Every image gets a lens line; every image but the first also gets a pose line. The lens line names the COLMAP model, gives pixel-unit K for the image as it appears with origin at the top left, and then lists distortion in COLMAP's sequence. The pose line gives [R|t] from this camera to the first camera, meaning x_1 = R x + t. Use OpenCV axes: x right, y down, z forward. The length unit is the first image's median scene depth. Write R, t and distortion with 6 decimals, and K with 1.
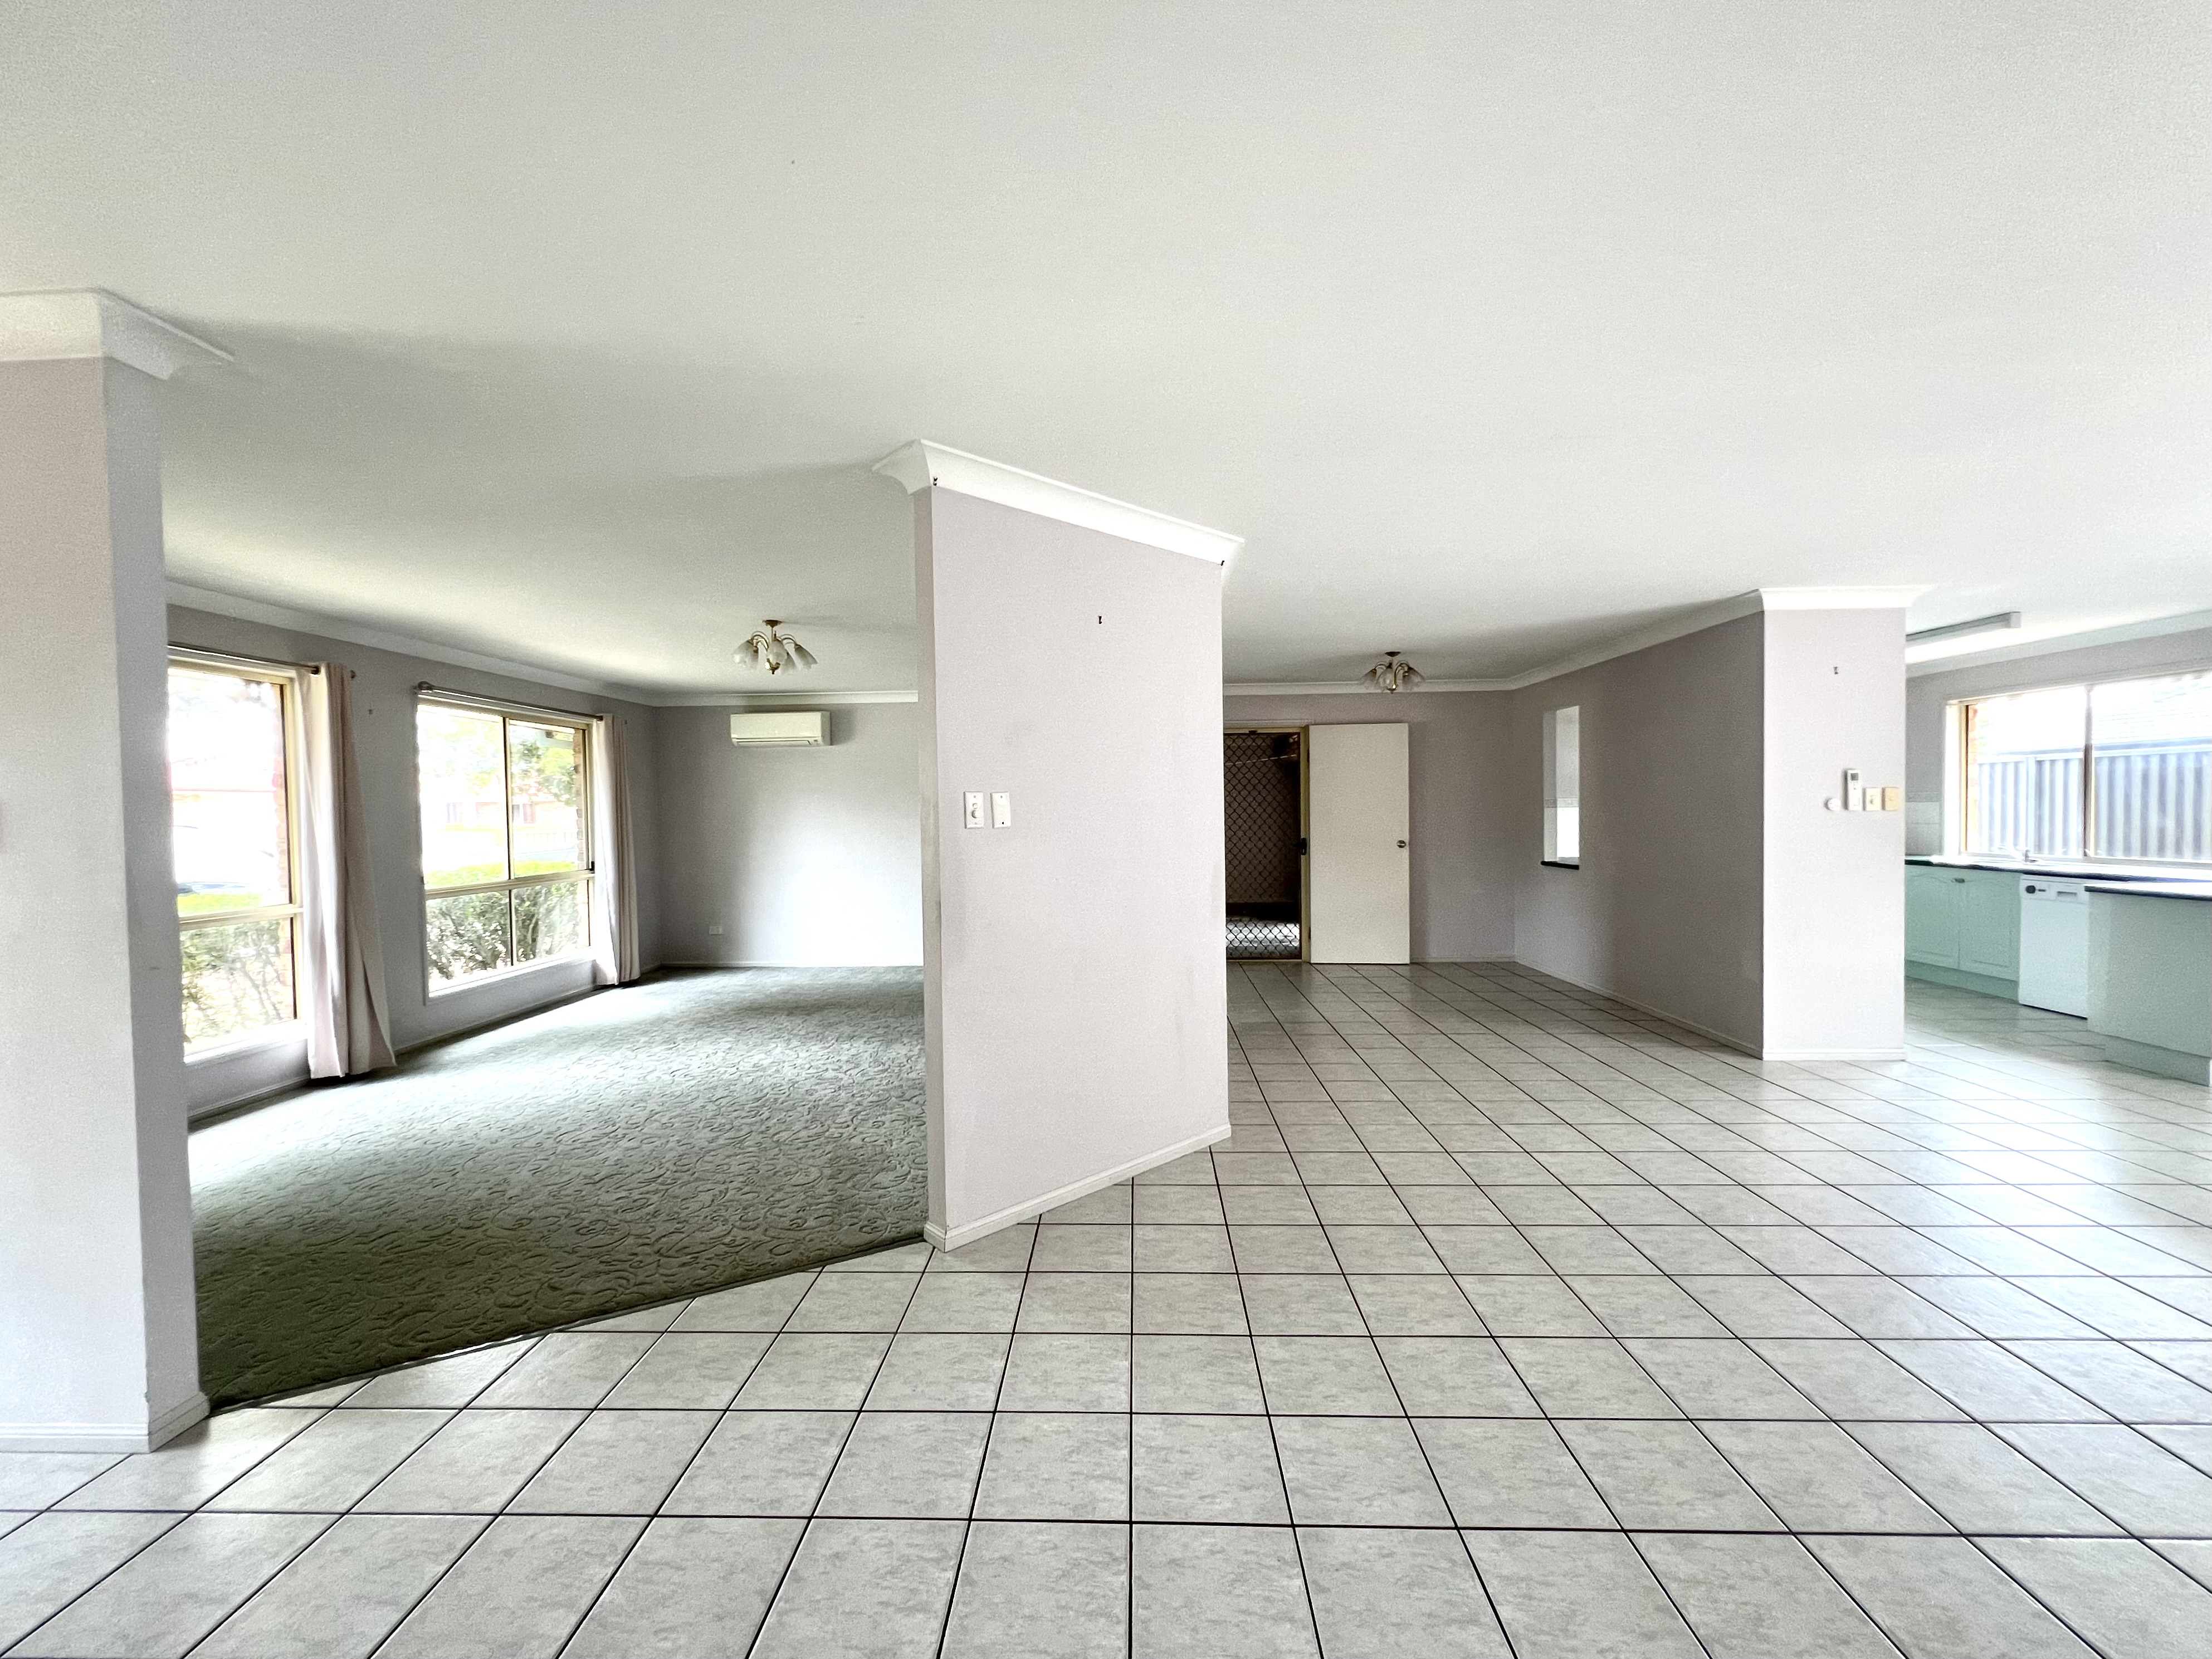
lens RADIAL K [[896.7, 0, 1103.1], [0, 896.7, 833.7], [0, 0, 1]] dist [0.002757, 0.000254]
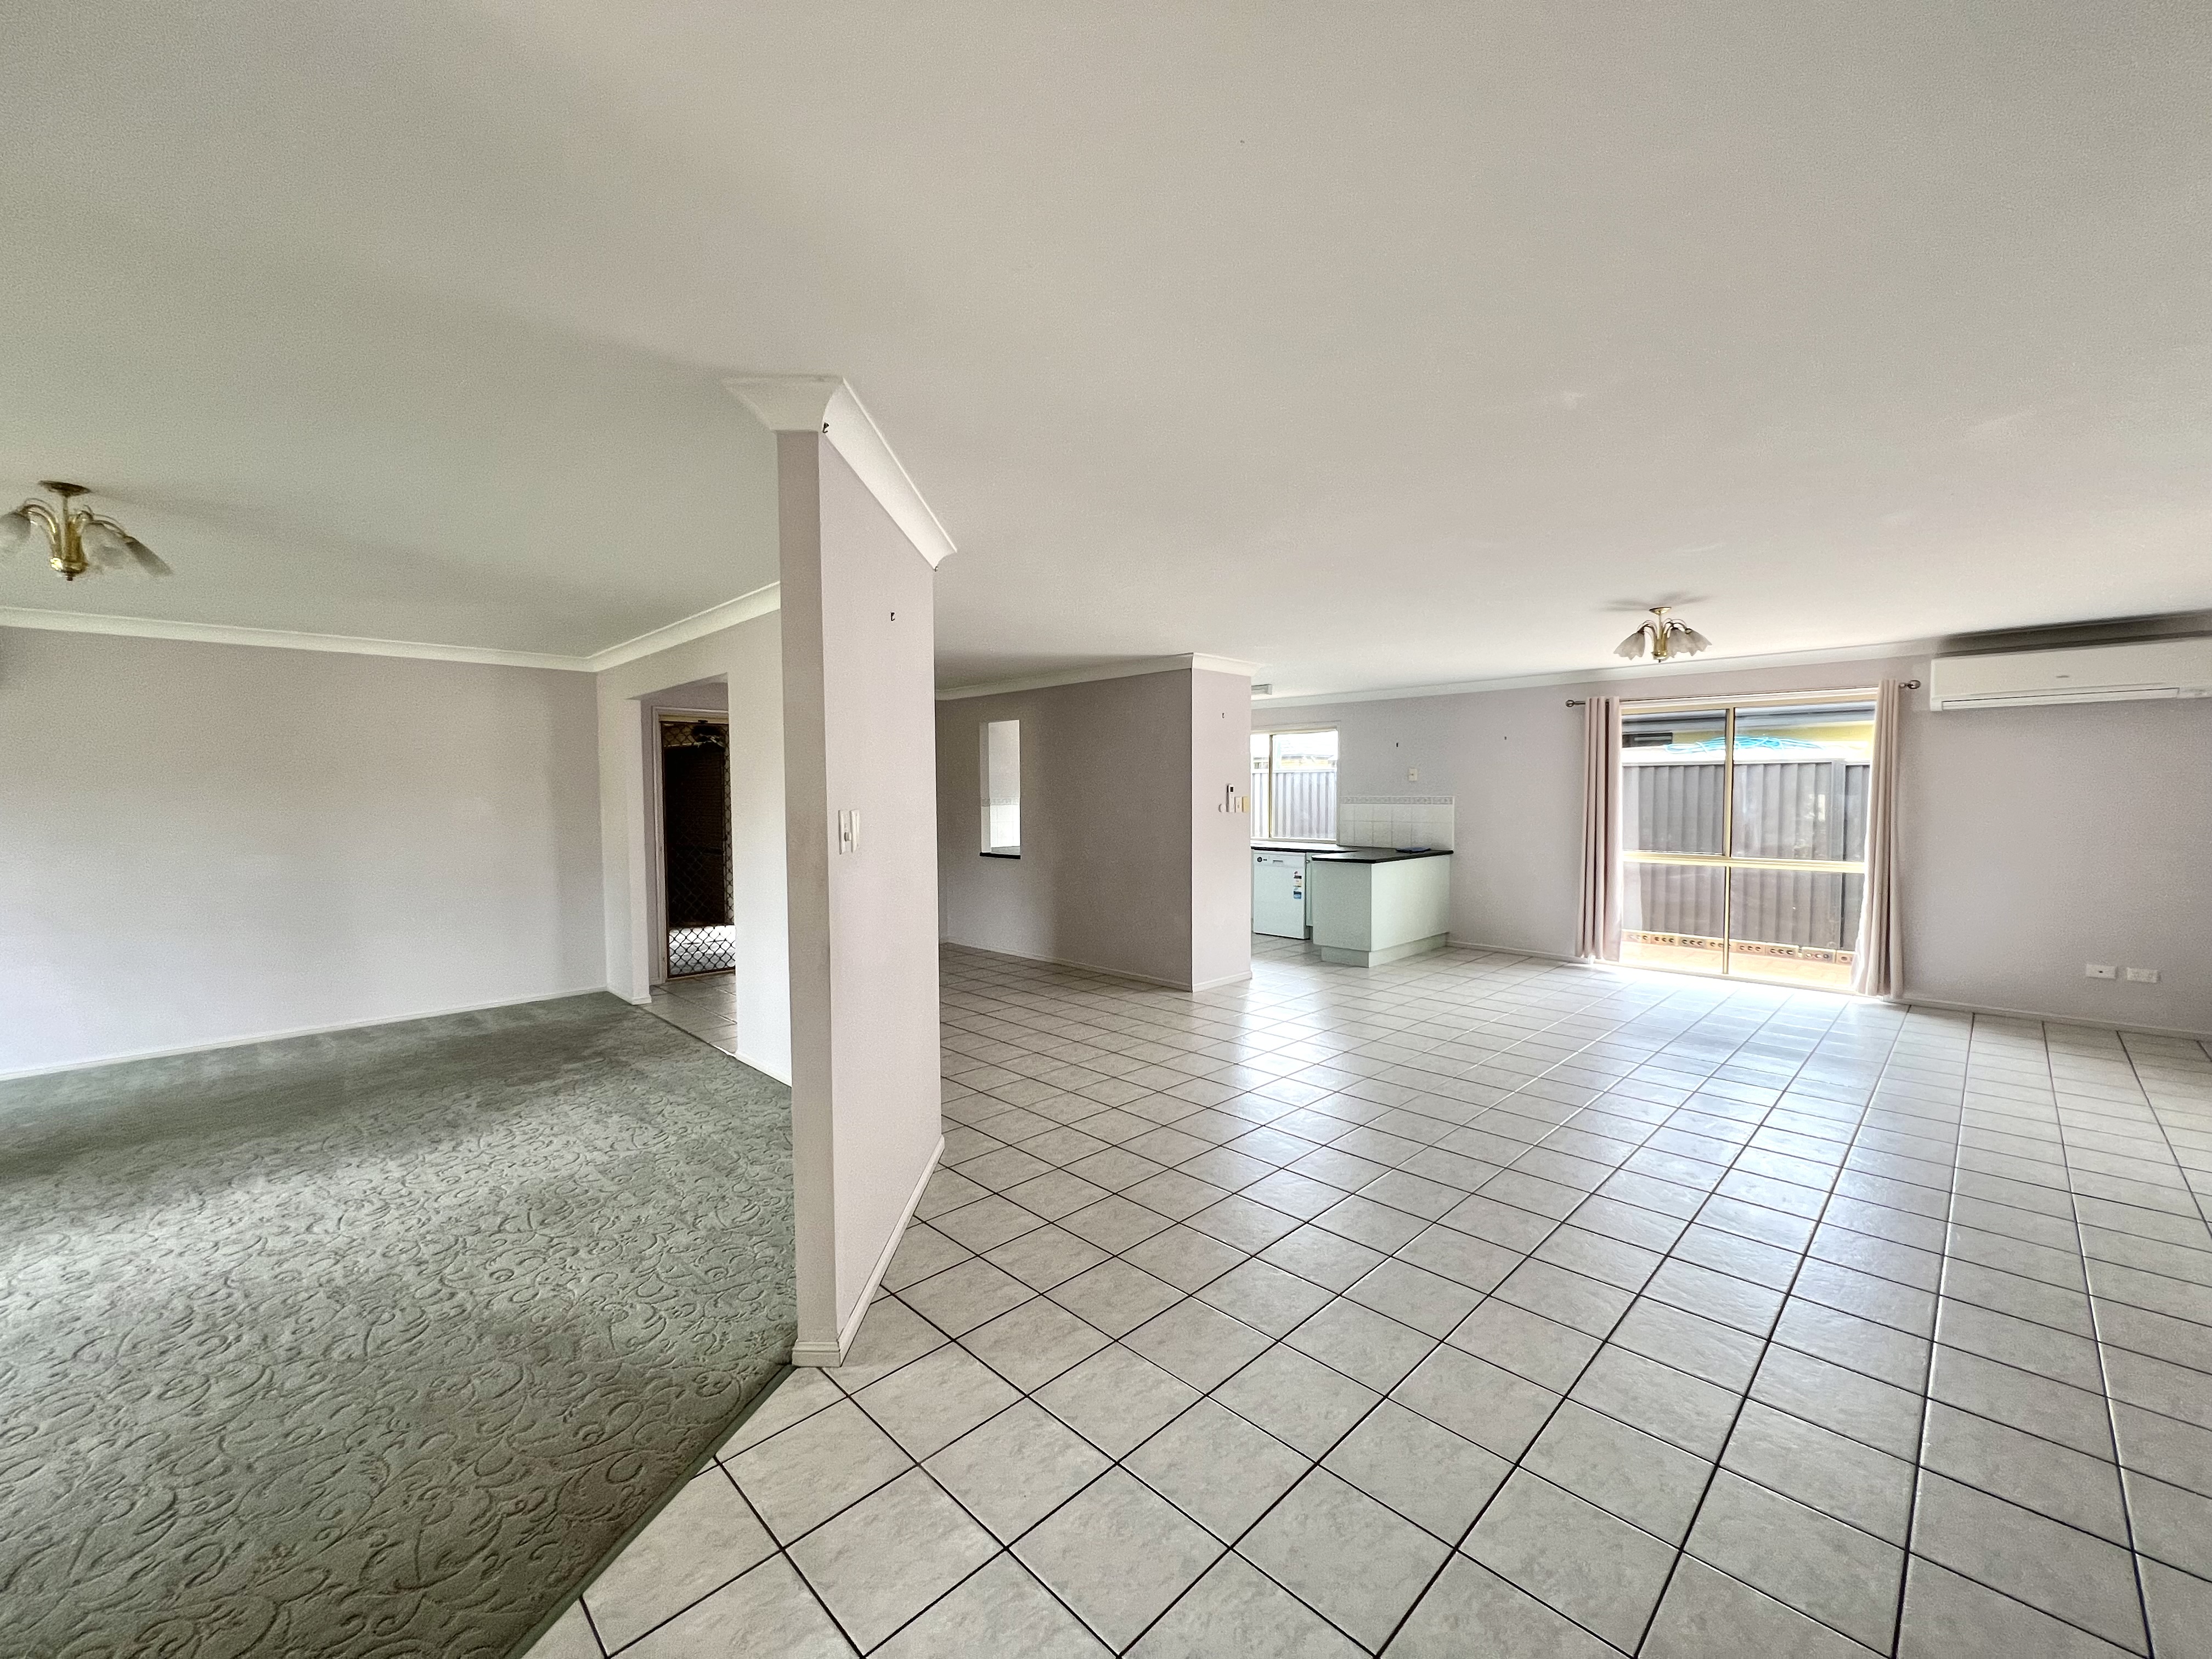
lens RADIAL K [[888.0, 0, 1106.0], [0, 888.0, 829.5], [0, 0, 1]] dist [0.000438, 0.000300]
pose [[0.688361, -0.020232, 0.725086, -0.361617], [0.012794, 0.999794, 0.015751, -0.023831], [-0.725255, -0.001565, 0.688478, 0.157357]]
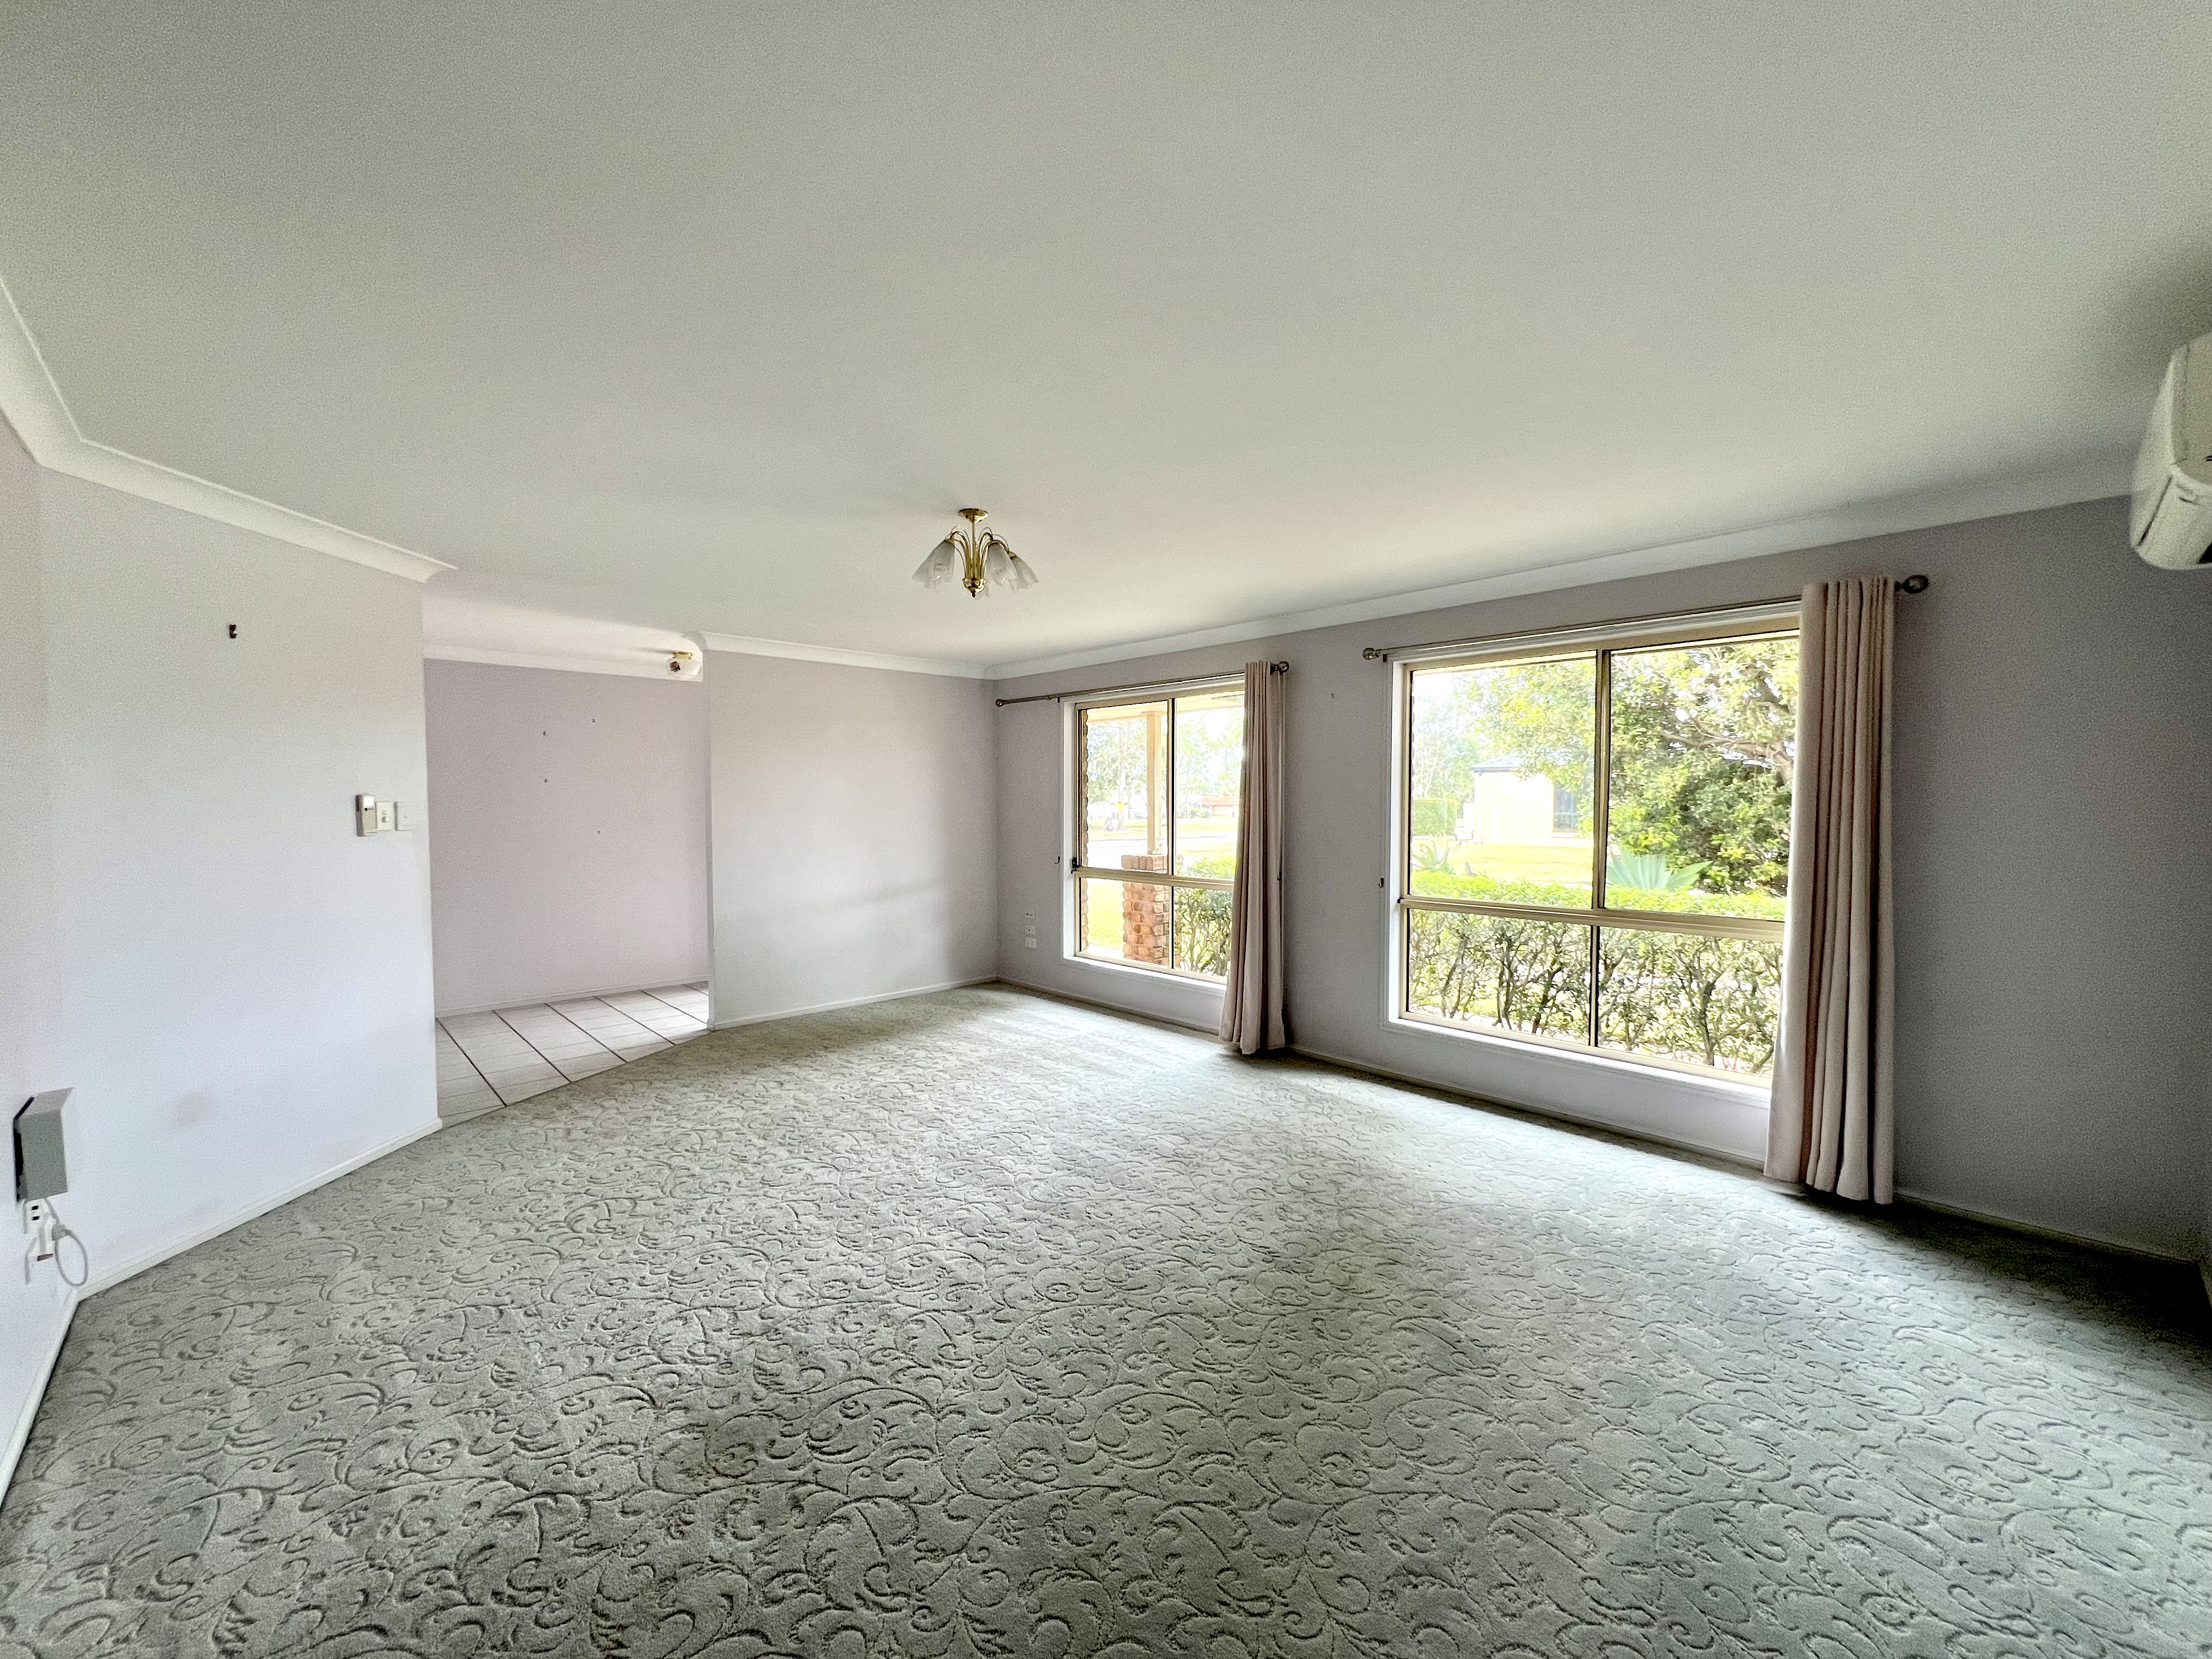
lens RADIAL K [[885.1, 0, 1101.5], [0, 885.1, 831.7], [0, 0, 1]] dist [0.001090, 0.000599]
pose [[-0.701535, 0.040244, -0.711498, 0.024685], [-0.009308, 0.997802, 0.065616, -0.060185], [0.712575, 0.052655, -0.699618, 1.658738]]
